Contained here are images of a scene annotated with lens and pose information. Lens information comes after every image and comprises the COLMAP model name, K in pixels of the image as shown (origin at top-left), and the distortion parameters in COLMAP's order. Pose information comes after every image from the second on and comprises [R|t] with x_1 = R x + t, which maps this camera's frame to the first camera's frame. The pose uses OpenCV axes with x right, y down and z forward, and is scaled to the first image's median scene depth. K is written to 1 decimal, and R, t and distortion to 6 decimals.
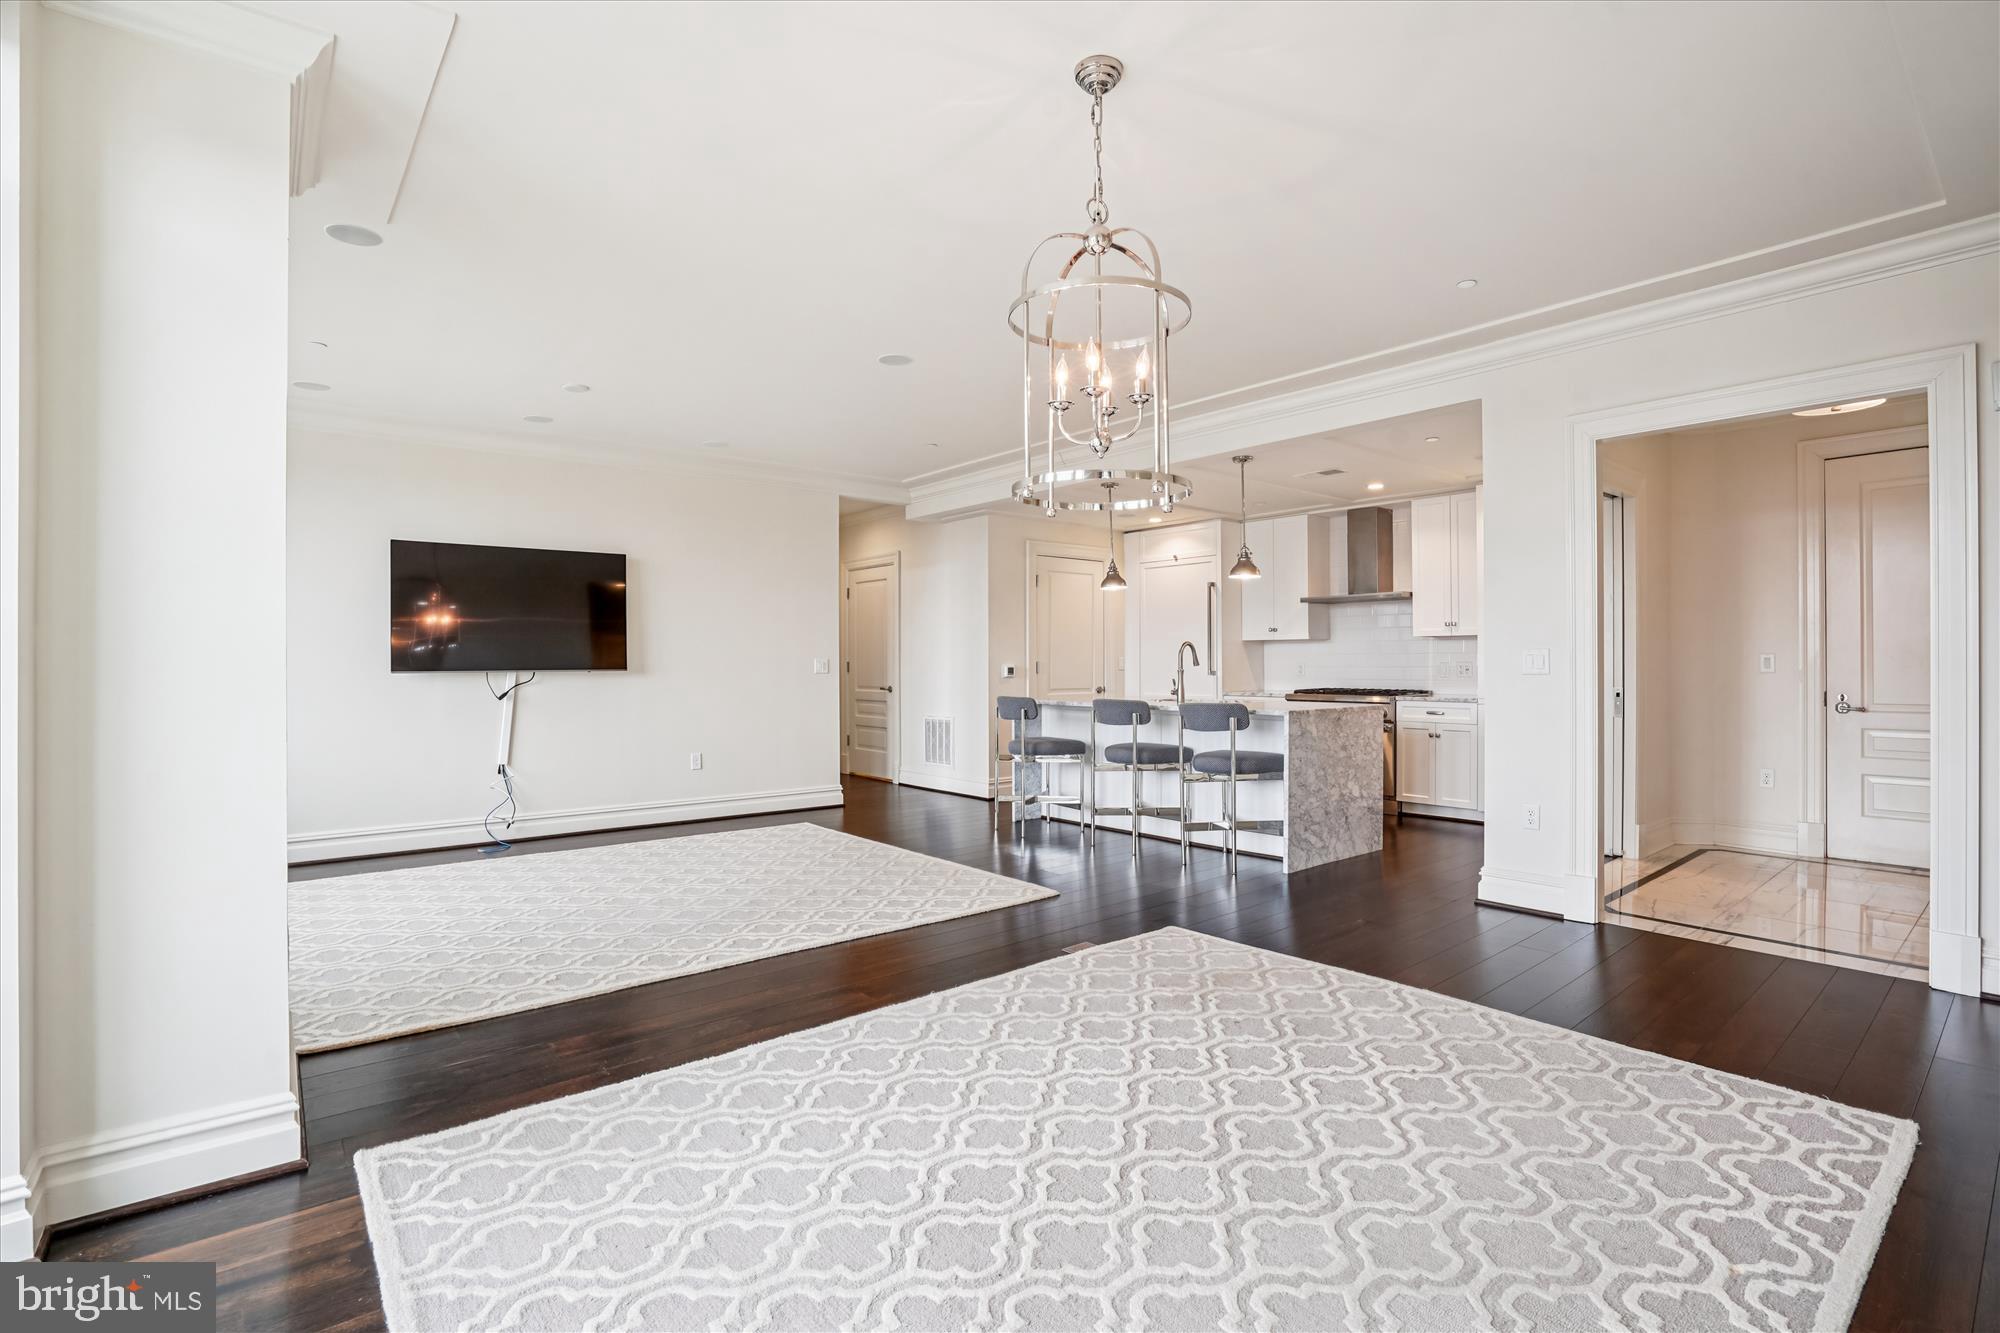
lens RADIAL K [[918.1, 0, 1004.6], [0, 918.1, 667.6], [0, 0, 1]] dist [-0.021946, 0.001778]
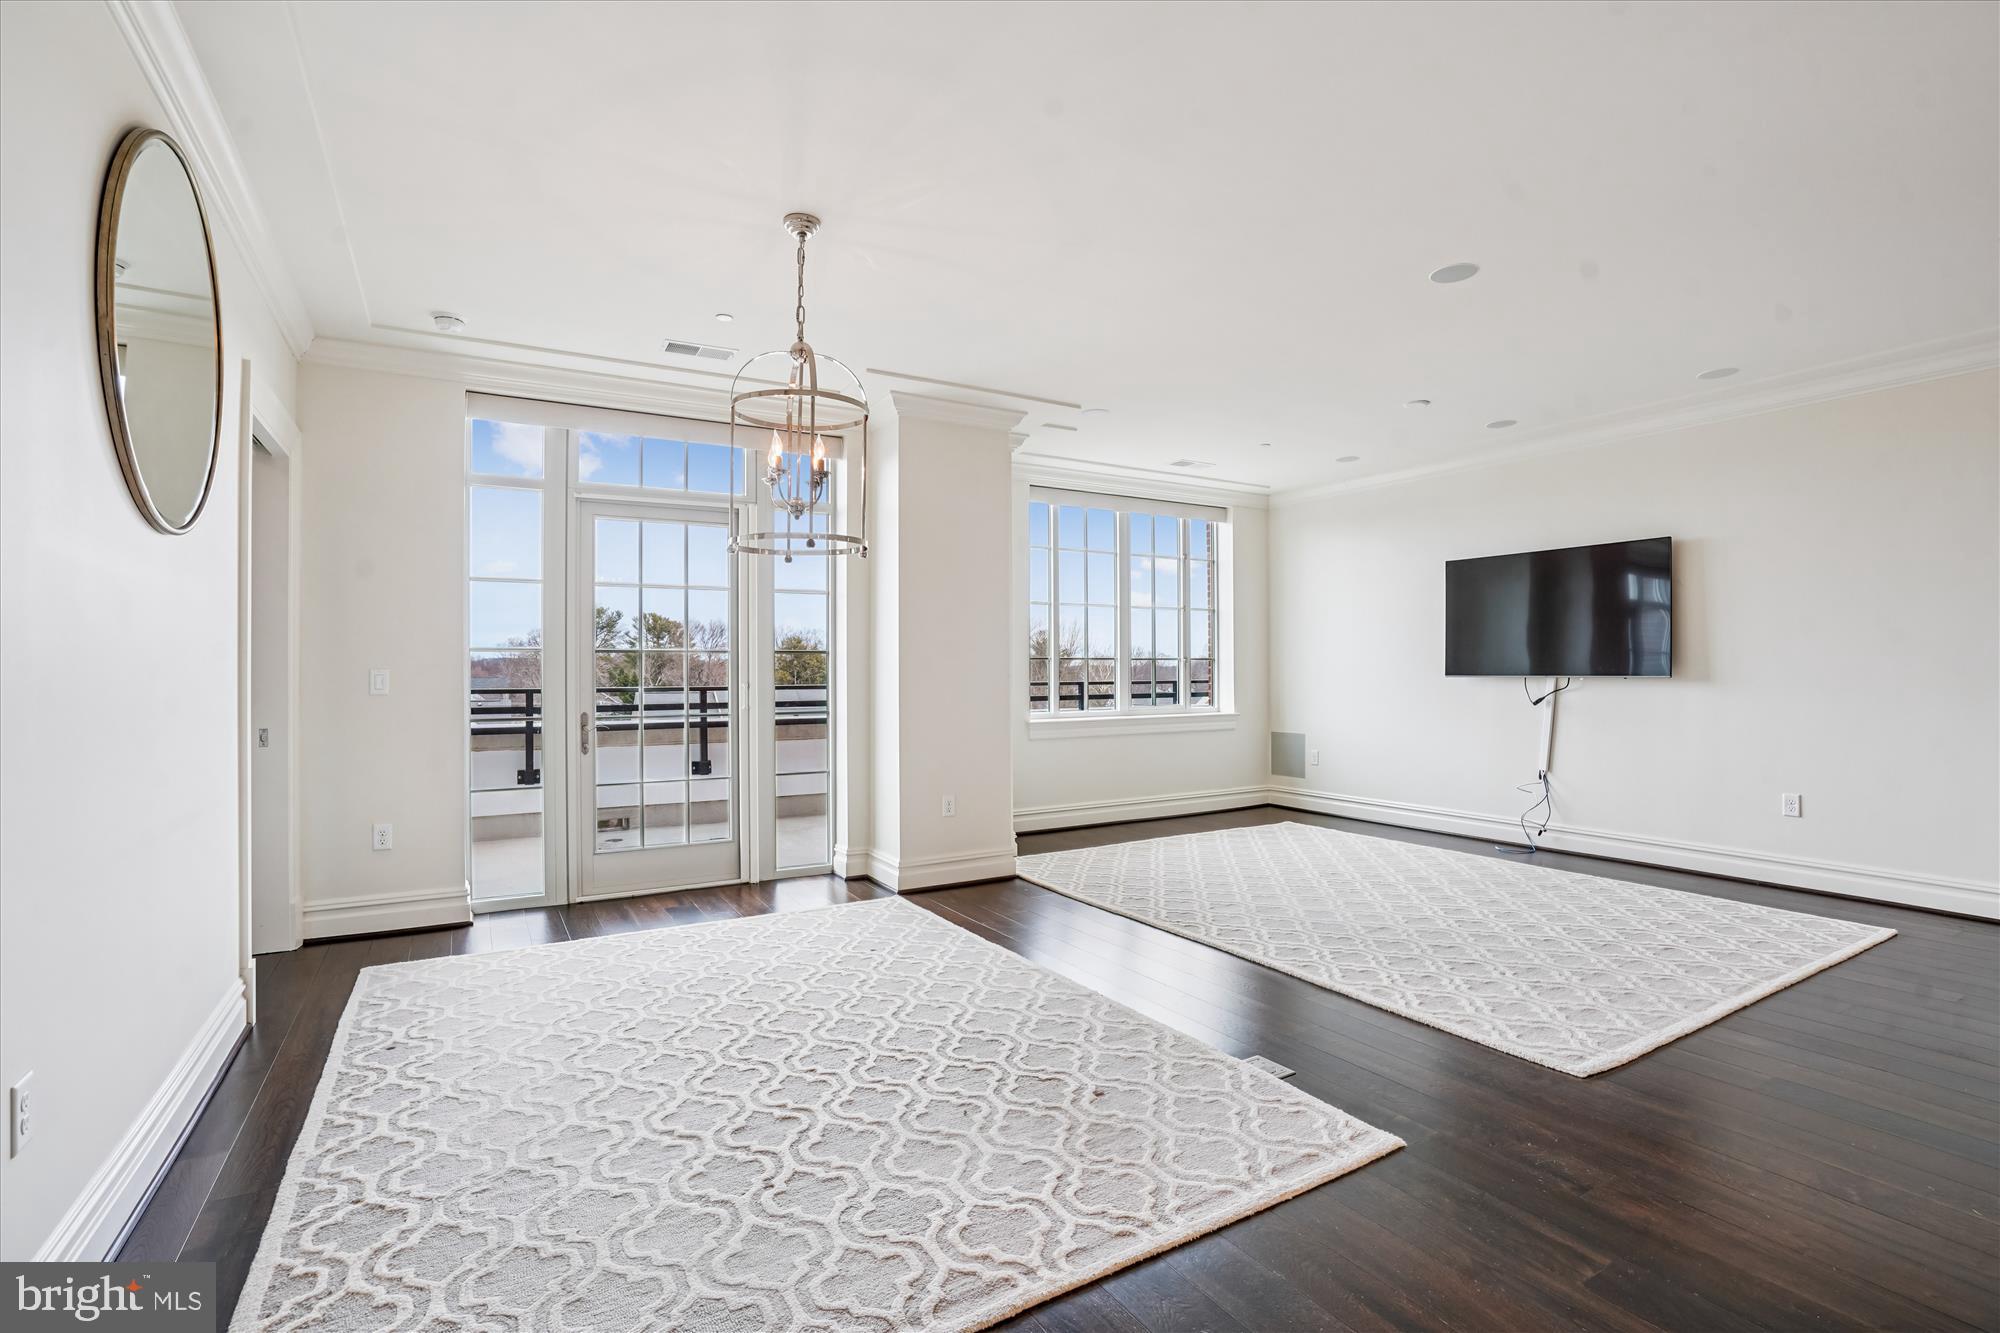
lens RADIAL K [[918.1, 0, 989.0], [0, 918.1, 664.6], [0, 0, 1]] dist [-0.021946, 0.001778]
pose [[-0.174757, -0.002768, -0.984608, 0.561220], [0.001703, 0.999994, -0.003113, -0.007044], [0.984610, -0.002220, -0.174751, 0.617708]]
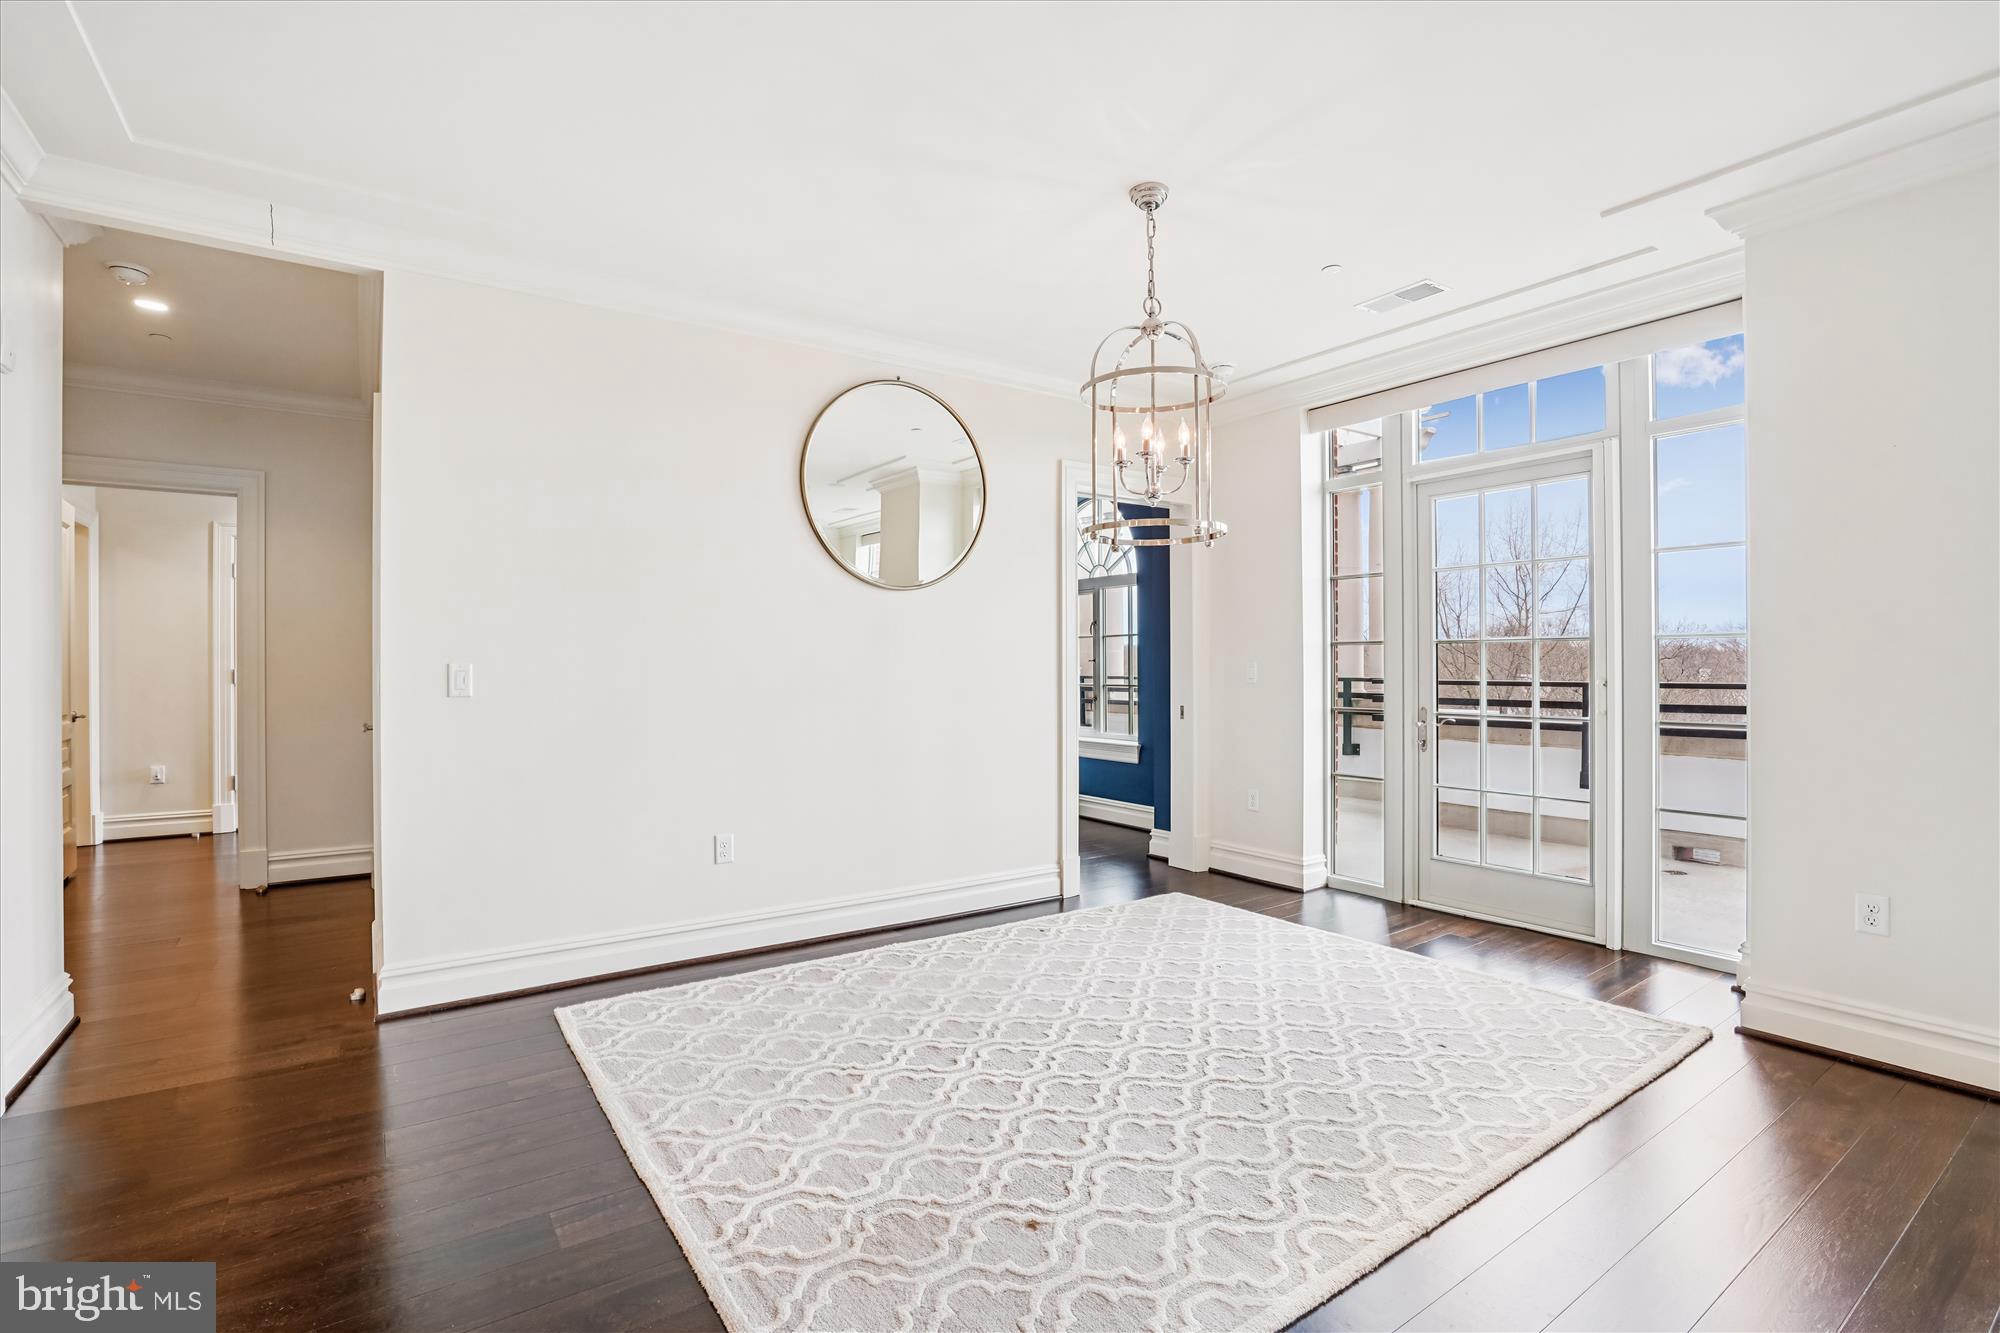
lens RADIAL K [[918.1, 0, 1001.6], [0, 918.1, 664.0], [0, 0, 1]] dist [-0.021946, 0.001778]
pose [[-0.996195, 0.013568, 0.086093, 0.085050], [0.013100, 0.999896, -0.005997, -0.003858], [-0.086165, -0.004847, -0.996269, 0.933425]]
